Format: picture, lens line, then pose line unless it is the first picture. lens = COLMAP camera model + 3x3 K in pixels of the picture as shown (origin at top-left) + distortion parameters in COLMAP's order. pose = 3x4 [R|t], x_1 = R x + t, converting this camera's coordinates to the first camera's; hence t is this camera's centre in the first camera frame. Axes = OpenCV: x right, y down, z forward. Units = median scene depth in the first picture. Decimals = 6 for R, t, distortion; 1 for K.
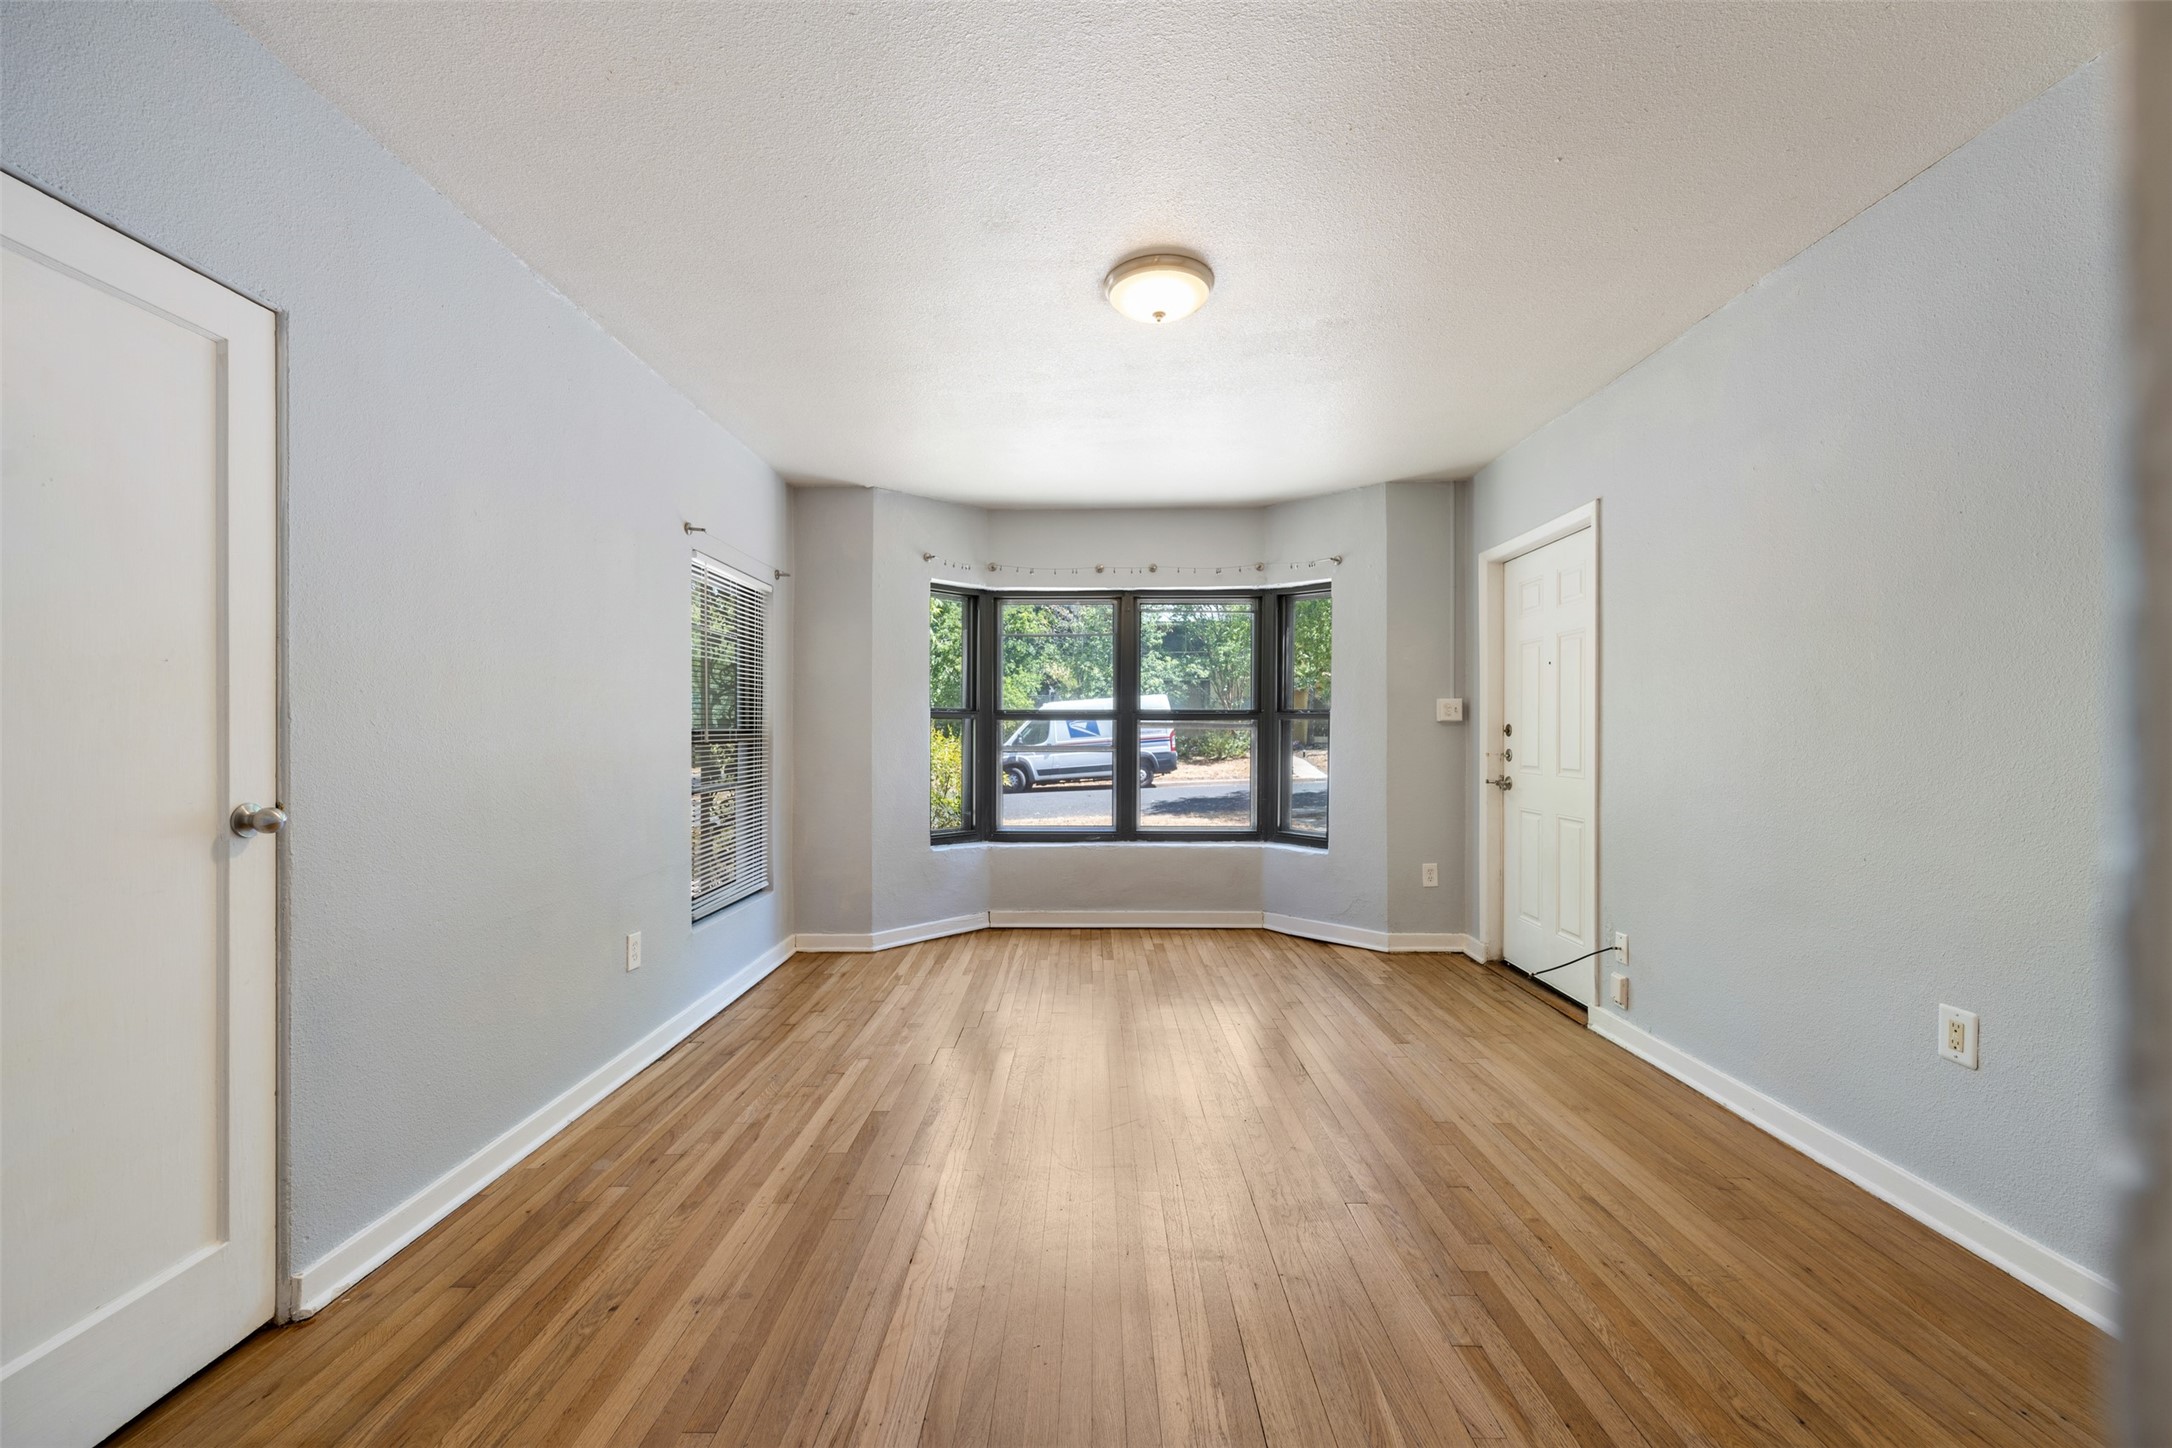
lens RADIAL K [[860.1, 0, 1088.6], [0, 860.1, 733.2], [0, 0, 1]] dist [-0.000532, 0.000119]
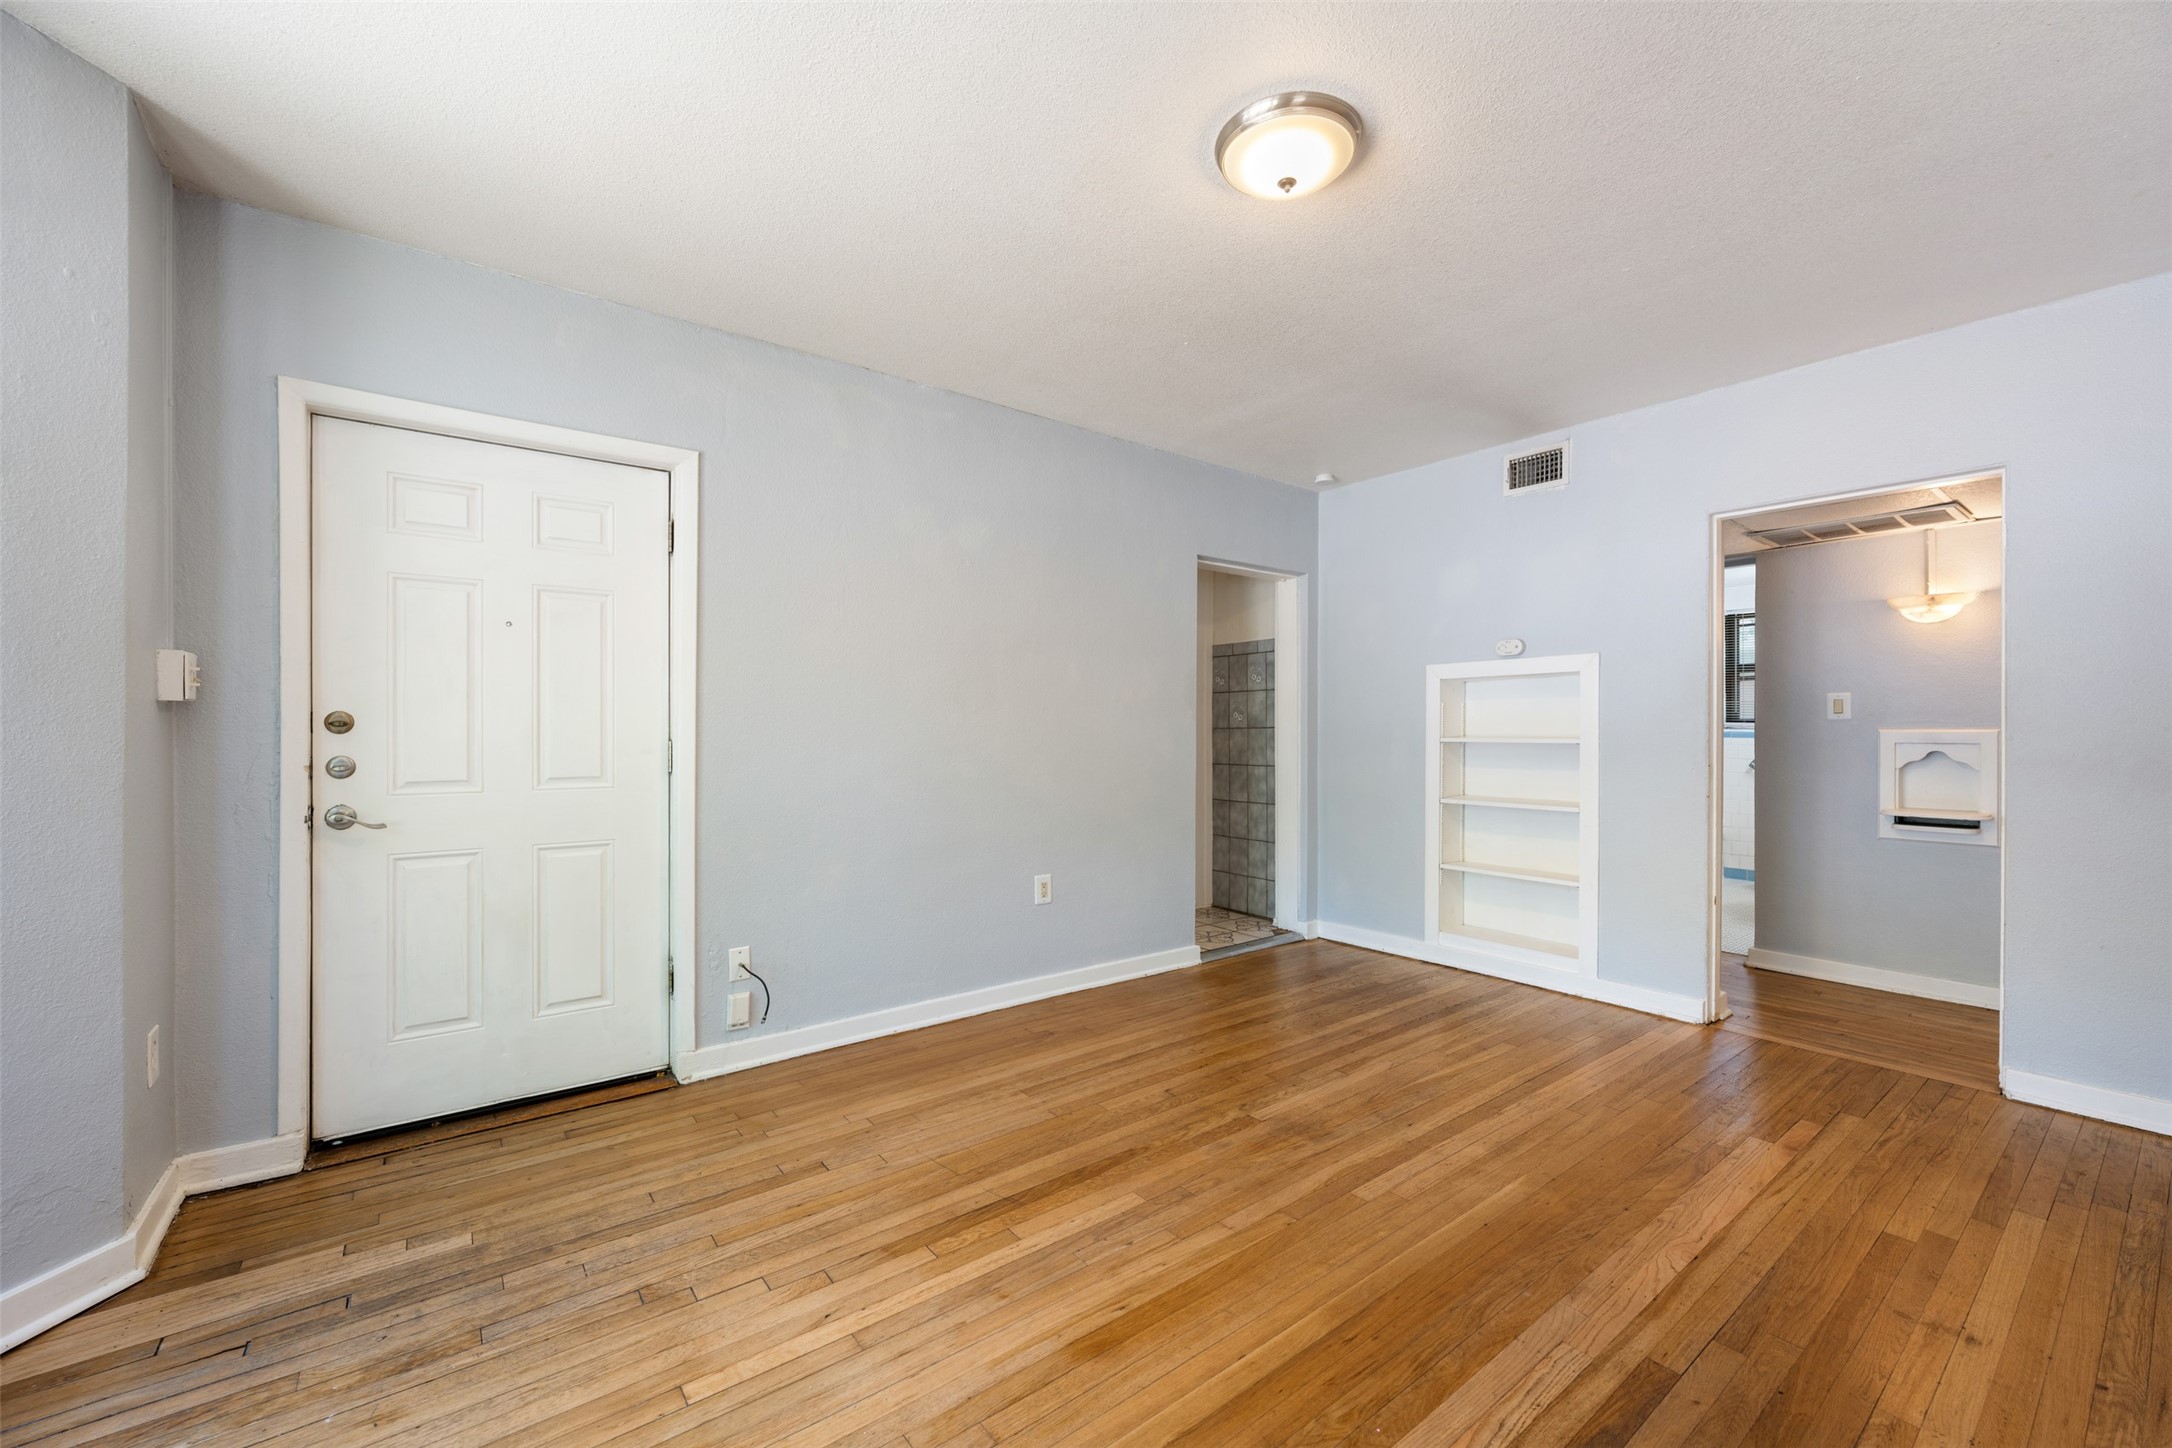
lens RADIAL K [[860.1, 0, 1088.6], [0, 860.1, 733.2], [0, 0, 1]] dist [-0.000532, 0.000119]
pose [[-0.609565, -0.004901, 0.792721, -0.247667], [-0.000658, 0.999984, 0.005676, -0.000569], [-0.792736, 0.002938, -0.609558, 0.948174]]
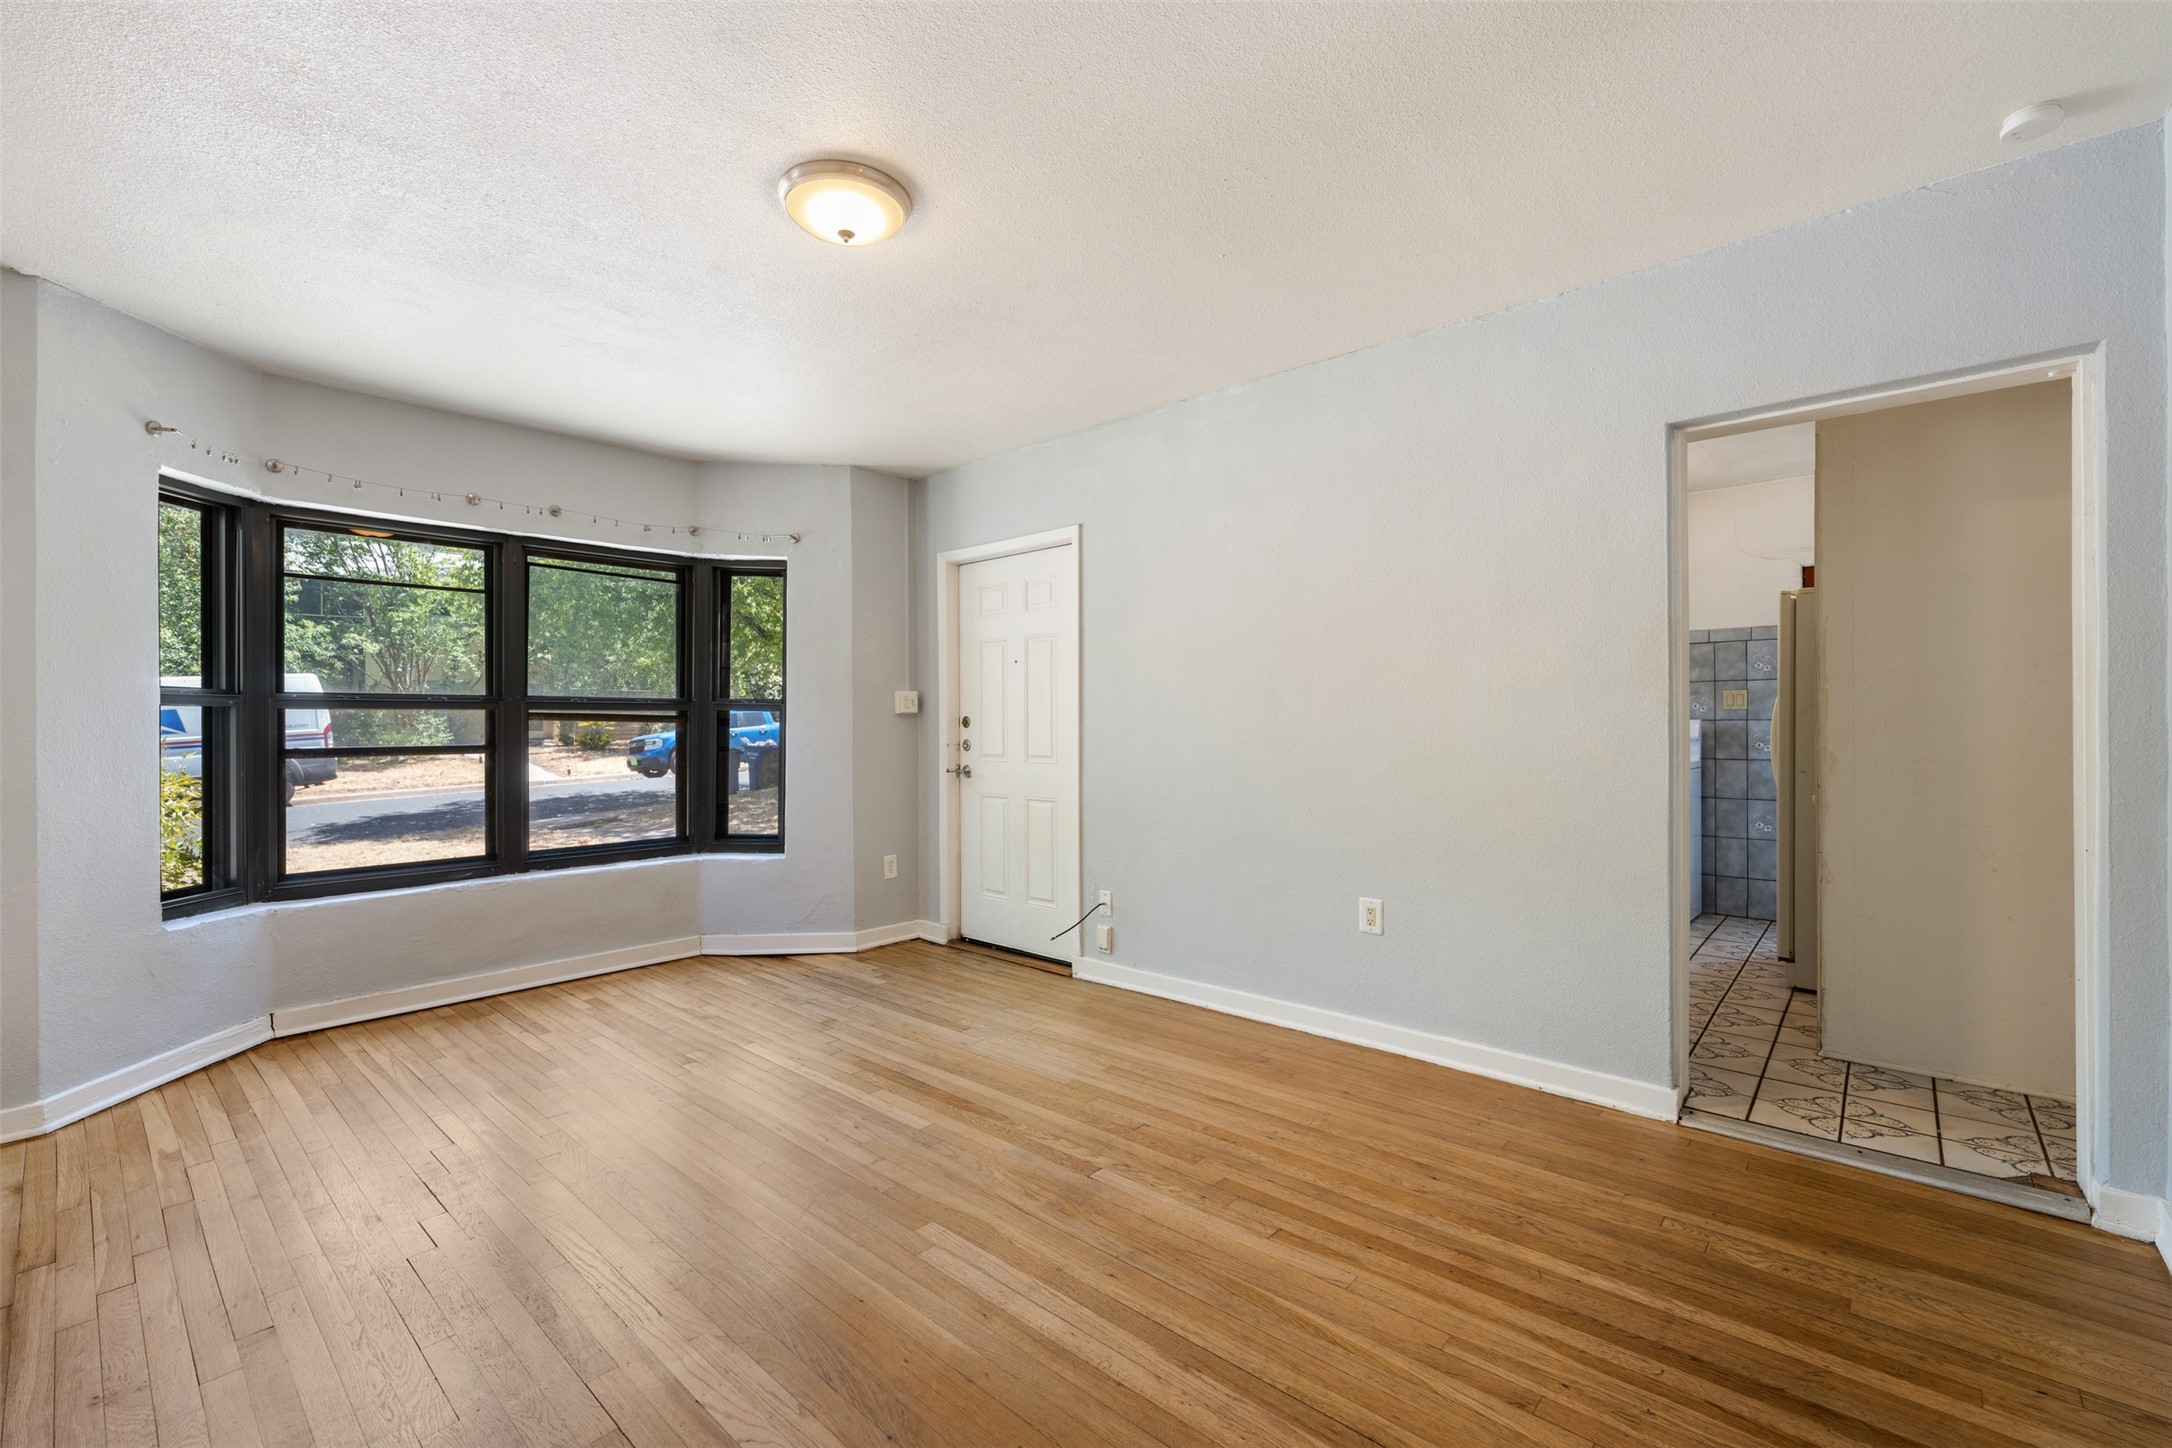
lens RADIAL K [[906.8, 0, 1091.9], [0, 906.8, 725.9], [0, 0, 1]] dist [-0.001763, -0.000289]
pose [[0.660459, -0.006429, 0.750835, -0.255832], [0.006434, 0.999975, 0.002902, -0.000850], [-0.750835, 0.002914, 0.660484, 0.133744]]
